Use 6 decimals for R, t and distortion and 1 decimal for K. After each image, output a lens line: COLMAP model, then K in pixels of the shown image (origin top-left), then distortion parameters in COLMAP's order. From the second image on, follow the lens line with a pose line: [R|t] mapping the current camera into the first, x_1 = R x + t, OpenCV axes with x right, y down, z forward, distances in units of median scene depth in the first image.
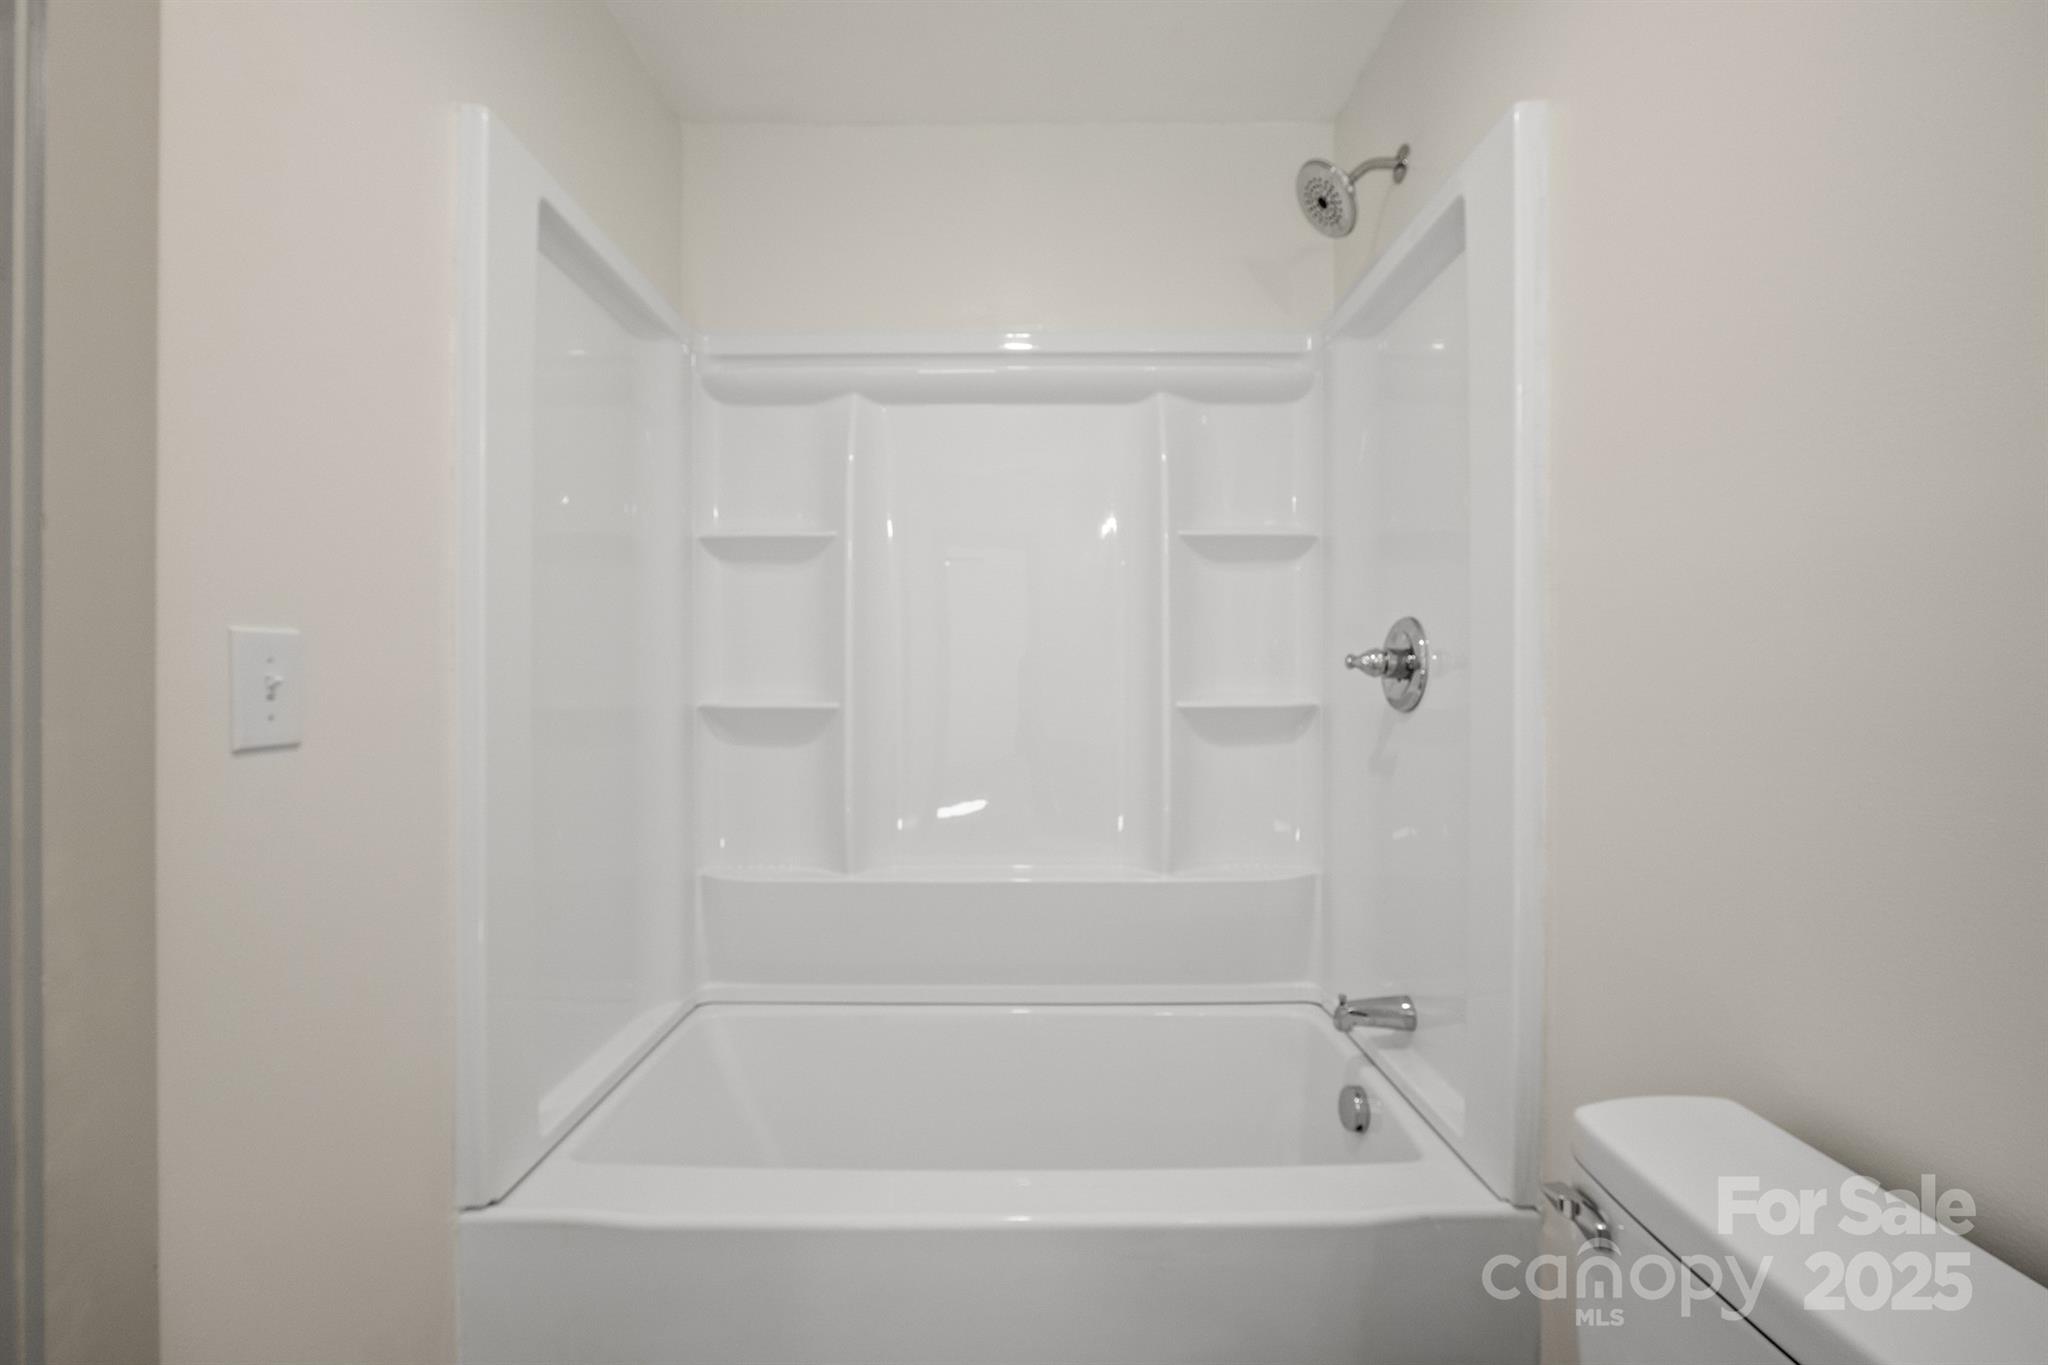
lens RADIAL K [[866.3, 0, 1036.2], [0, 866.3, 686.2], [0, 0, 1]] dist [-0.010389, -0.000030]
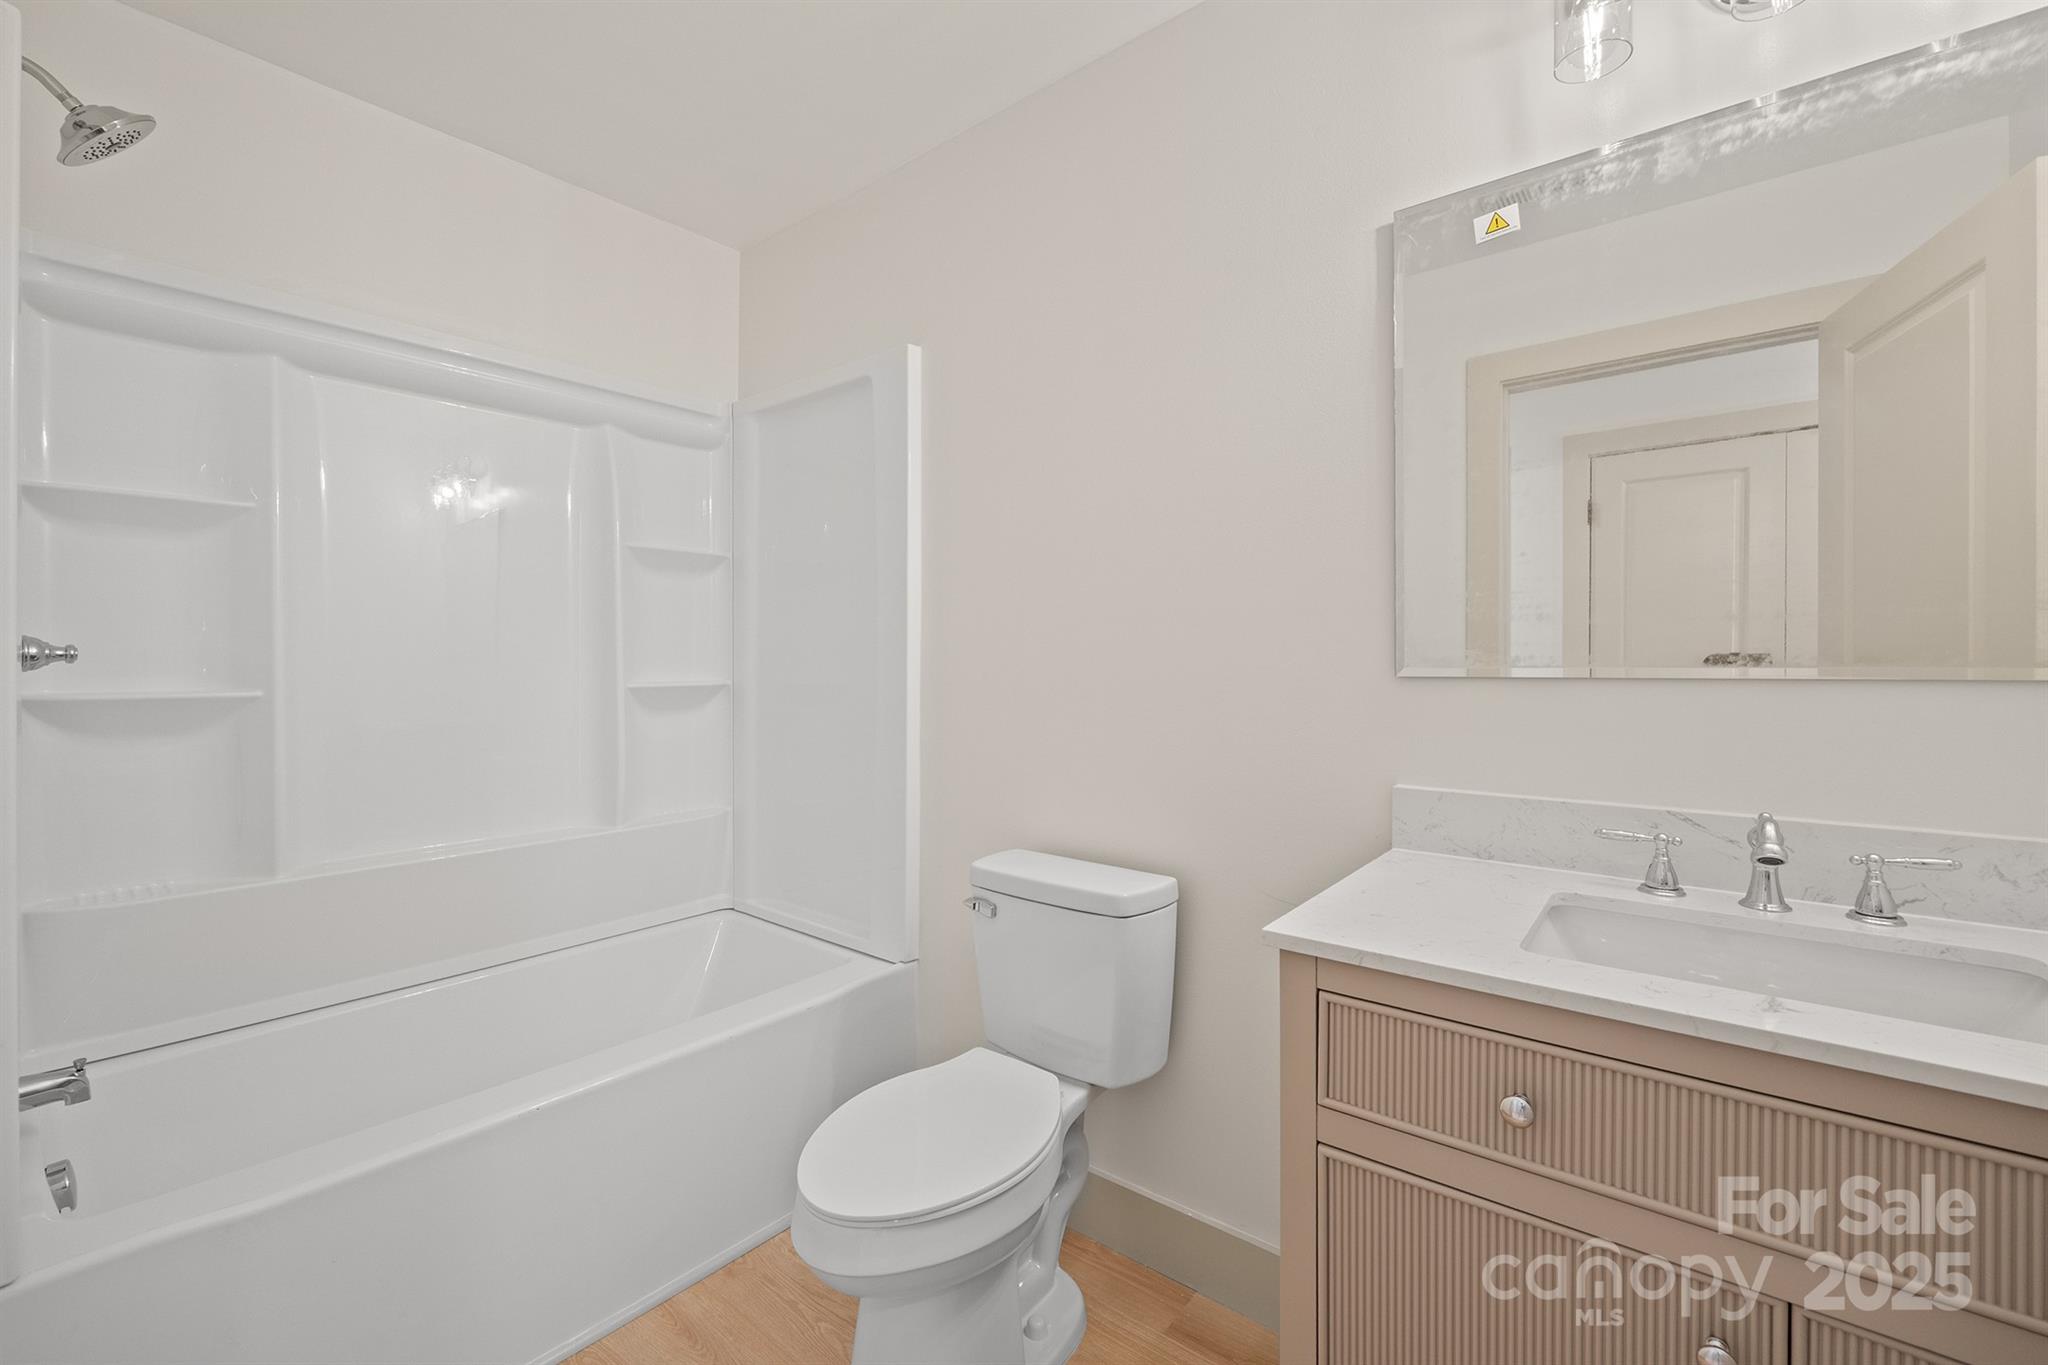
lens RADIAL K [[866.3, 0, 1016.2], [0, 866.3, 672.5], [0, 0, 1]] dist [-0.010389, -0.000030]
pose [[0.640169, -0.006810, 0.768204, -0.412839], [0.003078, 0.999975, 0.006299, -0.002677], [-0.768228, -0.001668, 0.640174, -0.195965]]
